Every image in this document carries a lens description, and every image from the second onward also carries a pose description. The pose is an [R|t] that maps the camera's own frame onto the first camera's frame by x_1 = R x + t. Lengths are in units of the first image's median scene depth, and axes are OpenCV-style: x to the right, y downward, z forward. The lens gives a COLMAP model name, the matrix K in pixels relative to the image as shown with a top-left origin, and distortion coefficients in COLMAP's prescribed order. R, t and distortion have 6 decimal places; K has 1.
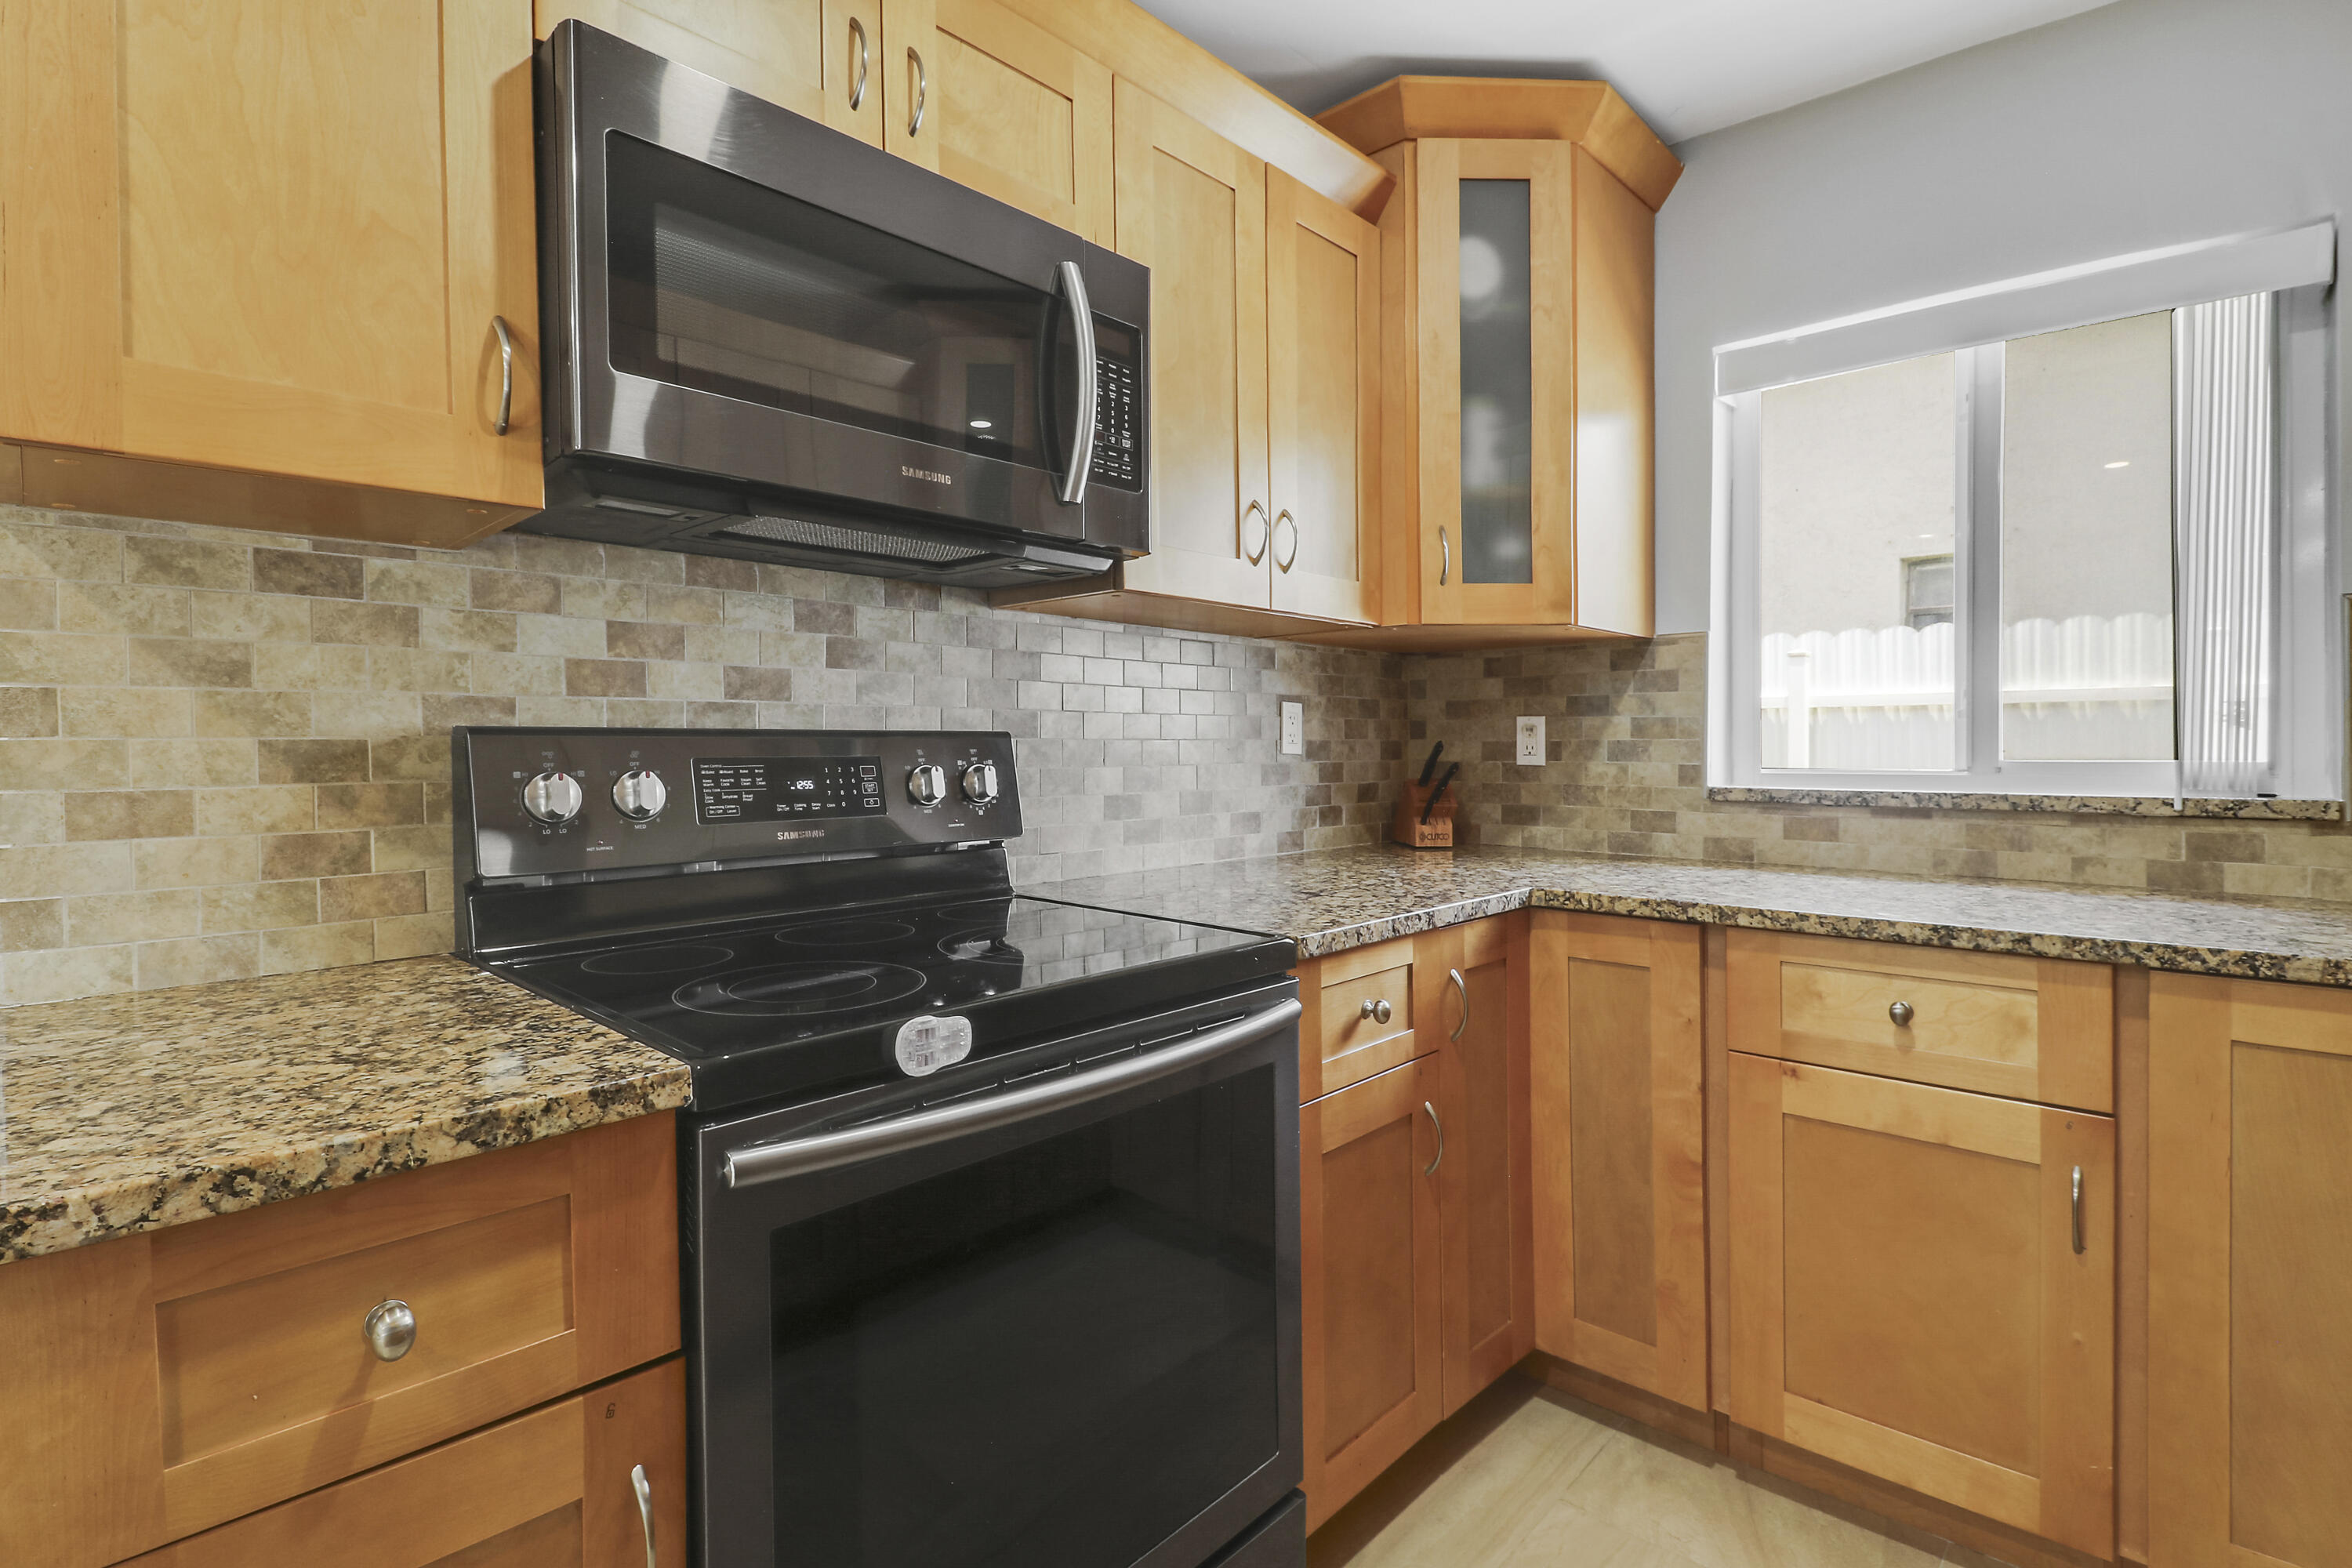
lens RADIAL K [[1143.7, 0, 1170.4], [0, 1143.7, 766.1], [0, 0, 1]] dist [0.024532, -0.036654]
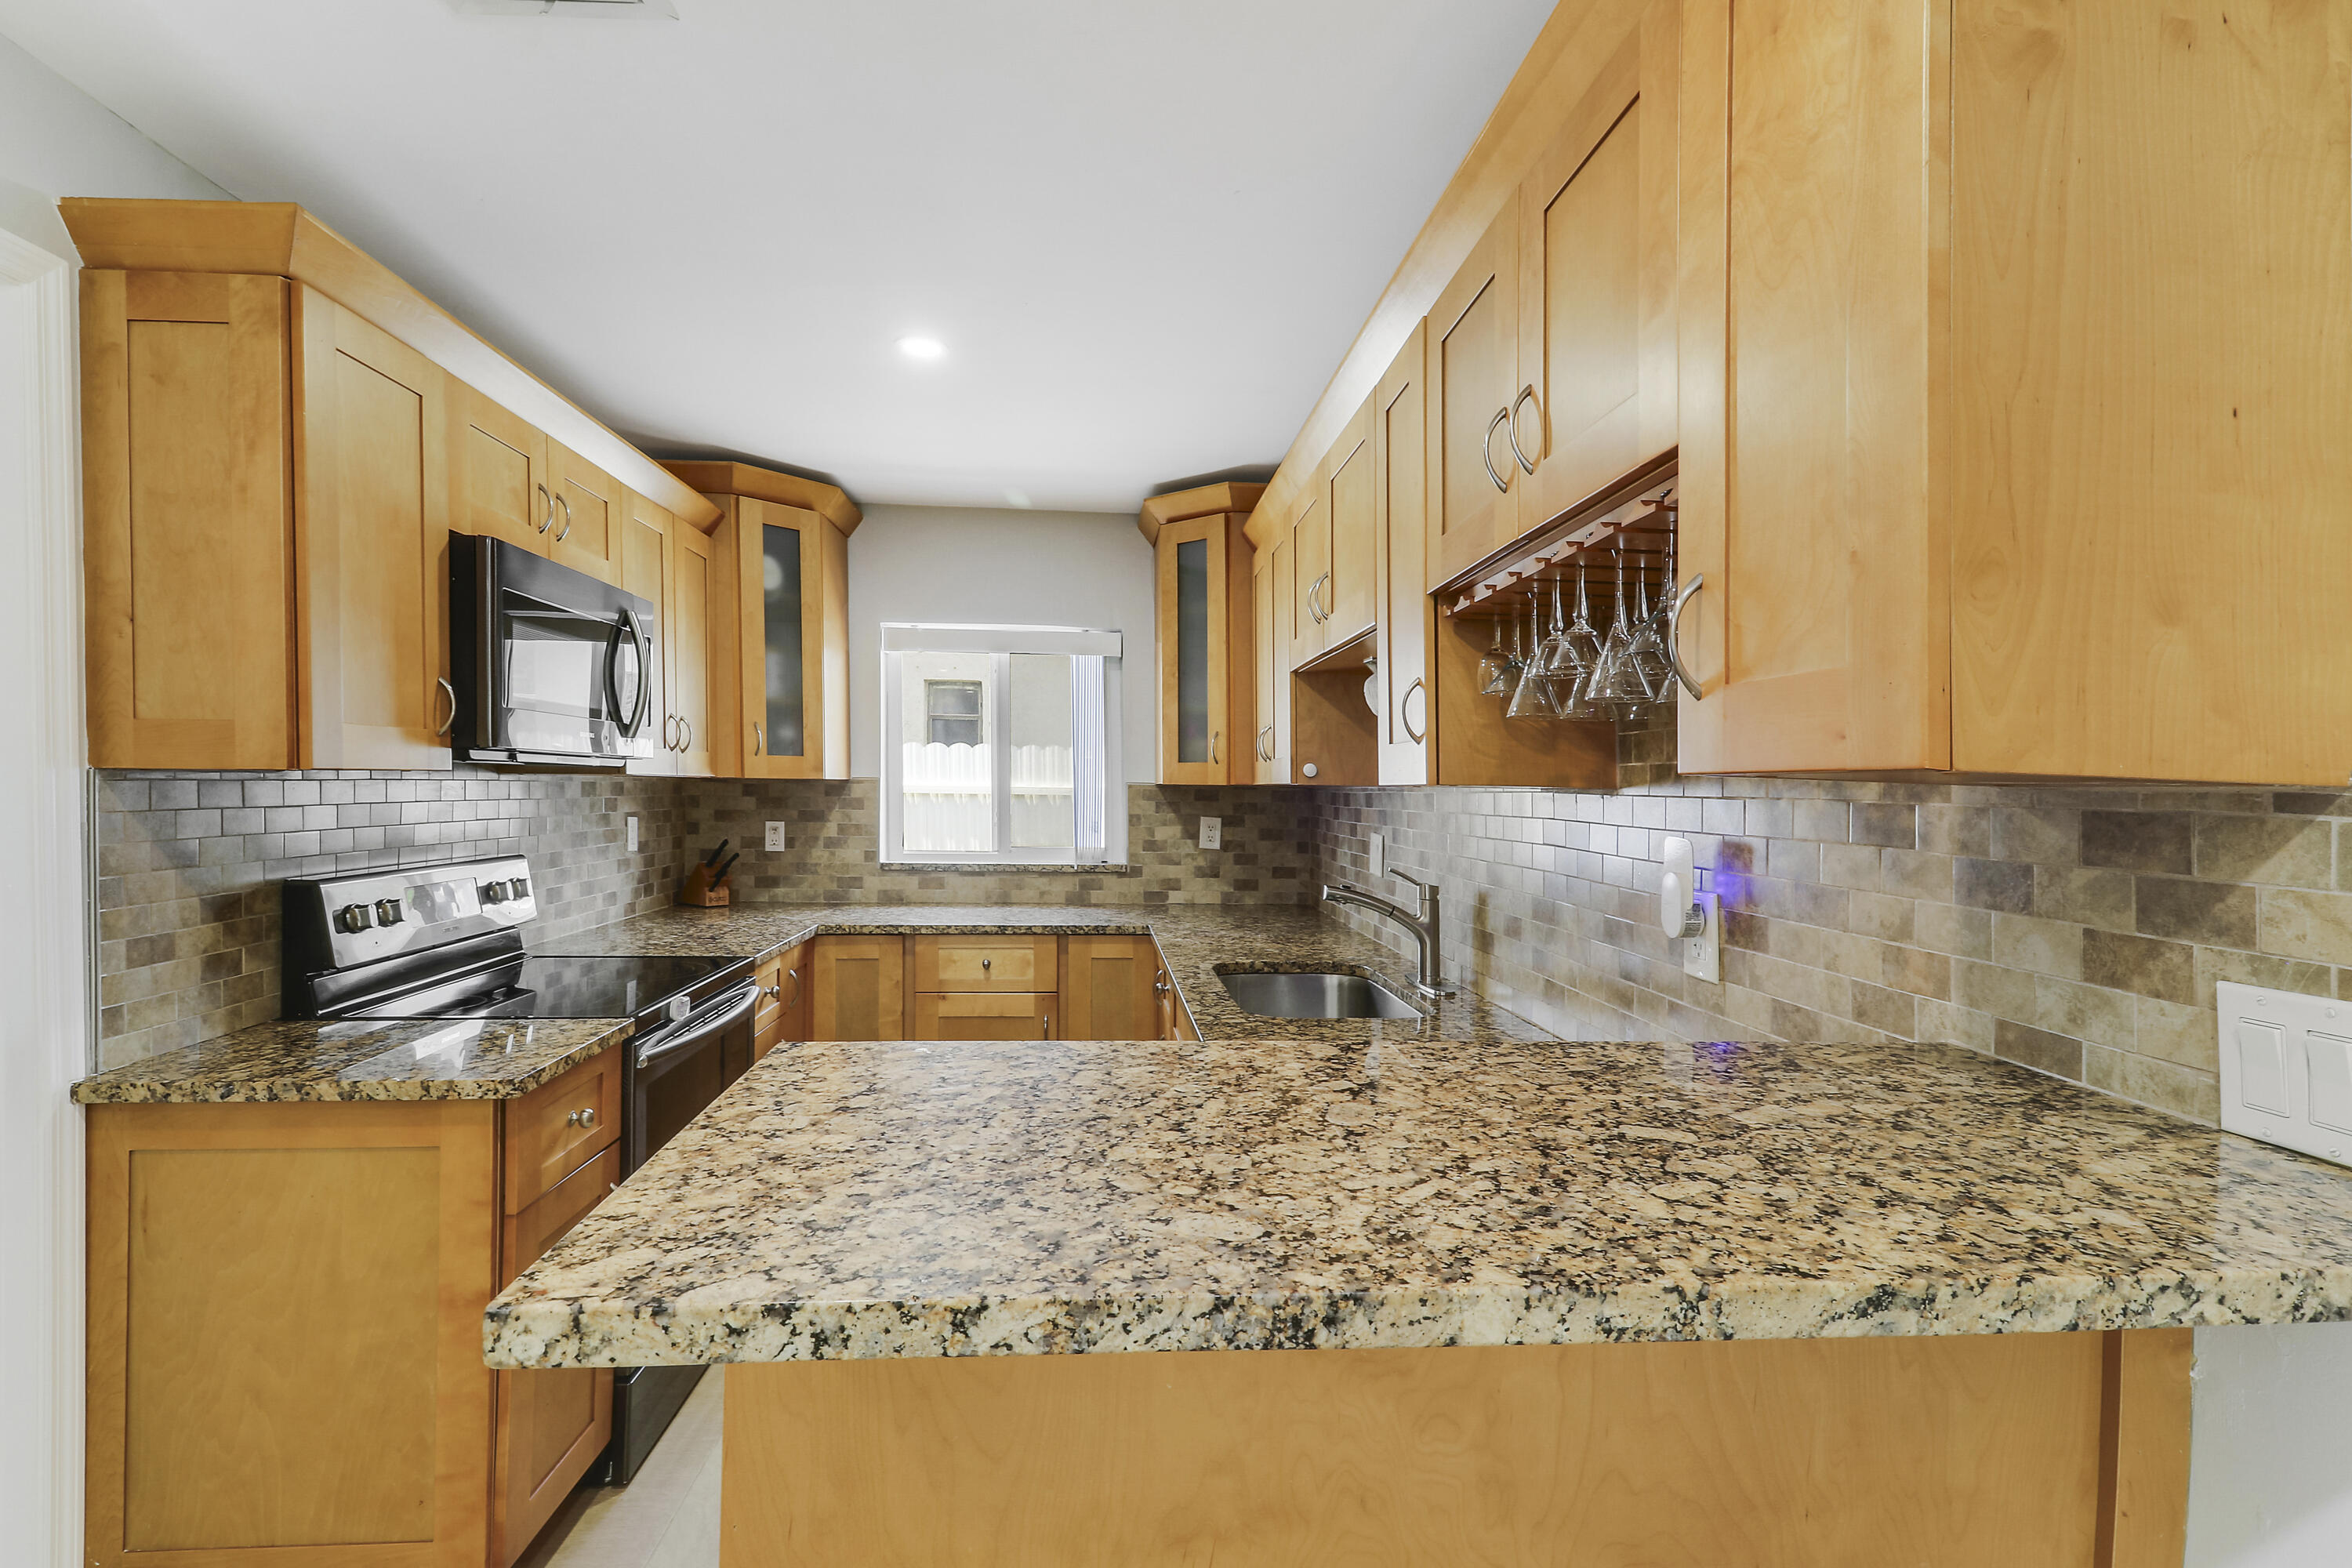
lens RADIAL K [[1107.6, 0, 1196.0], [0, 1107.6, 778.6], [0, 0, 1]] dist [0.000862, -0.011437]
pose [[0.669635, 0.012071, 0.742592, -0.563631], [0.003382, 0.999808, -0.019302, -0.088451], [-0.742683, 0.015437, 0.669466, -0.623279]]
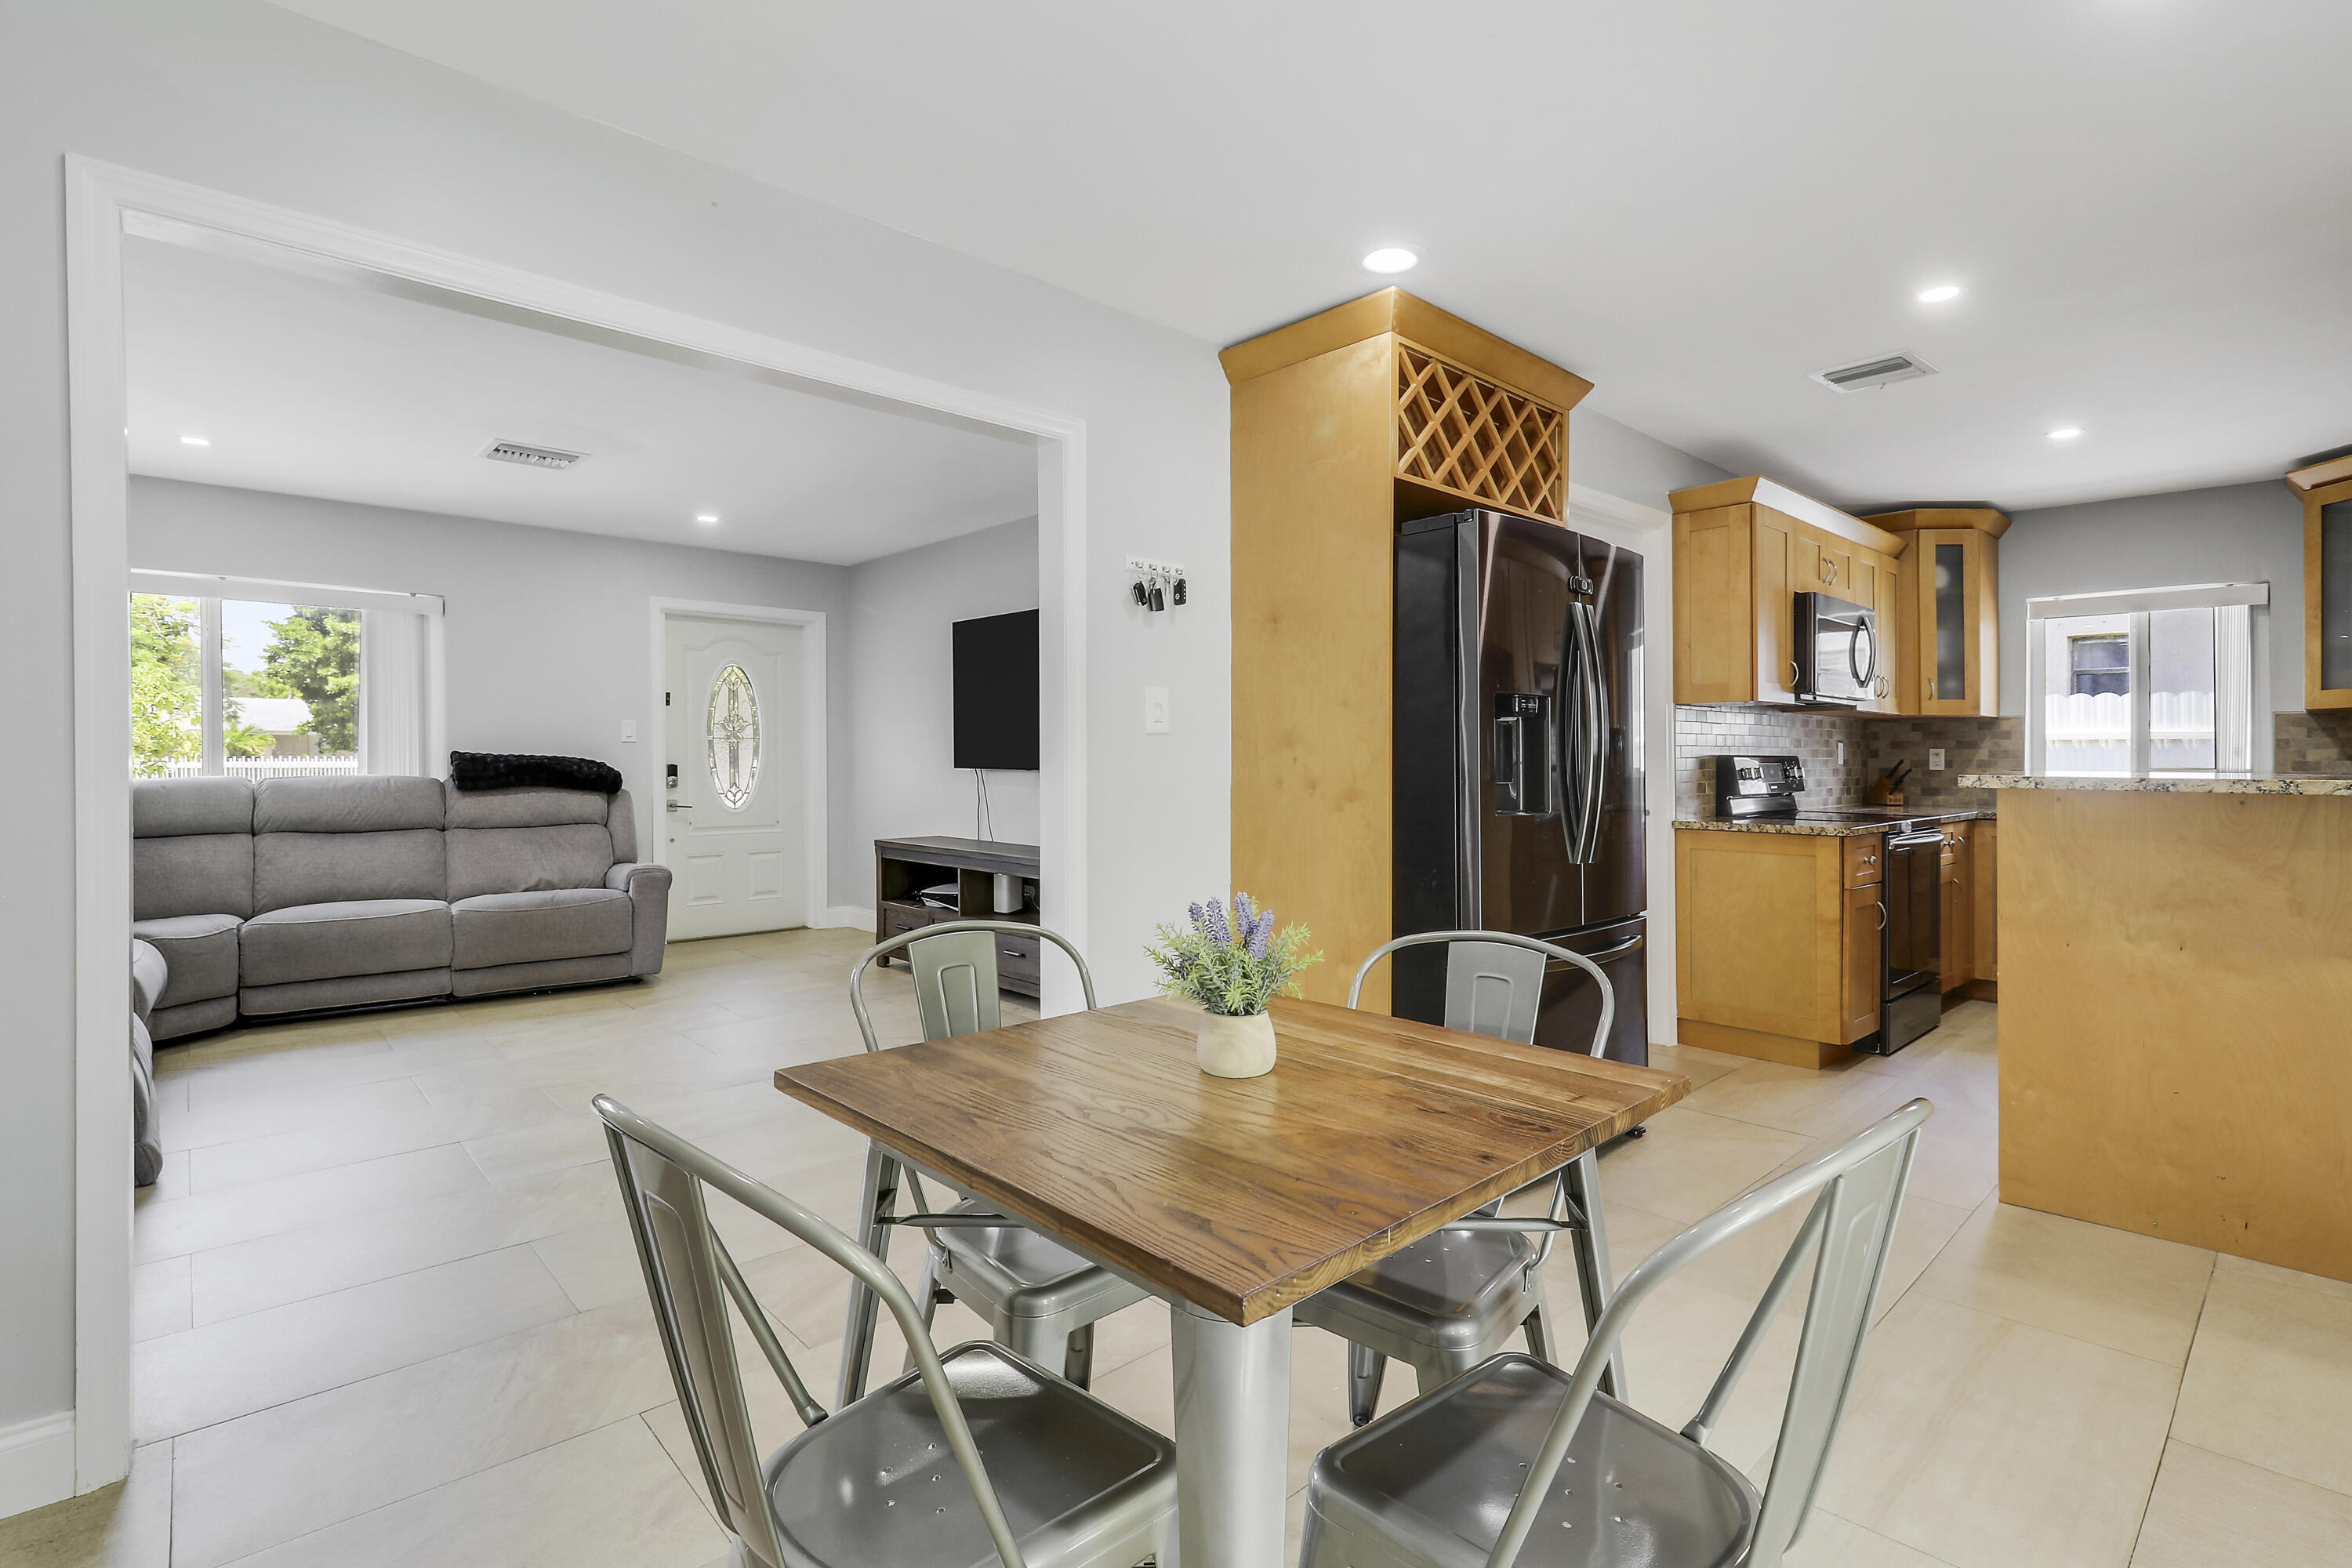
lens RADIAL K [[1107.6, 0, 1196.0], [0, 1107.6, 778.6], [0, 0, 1]] dist [0.000862, -0.011437]
pose [[0.997341, 0.006124, -0.072615, -1.253236], [-0.006057, 0.999981, 0.001153, 0.028812], [0.072621, -0.000710, 0.997359, -1.648383]]
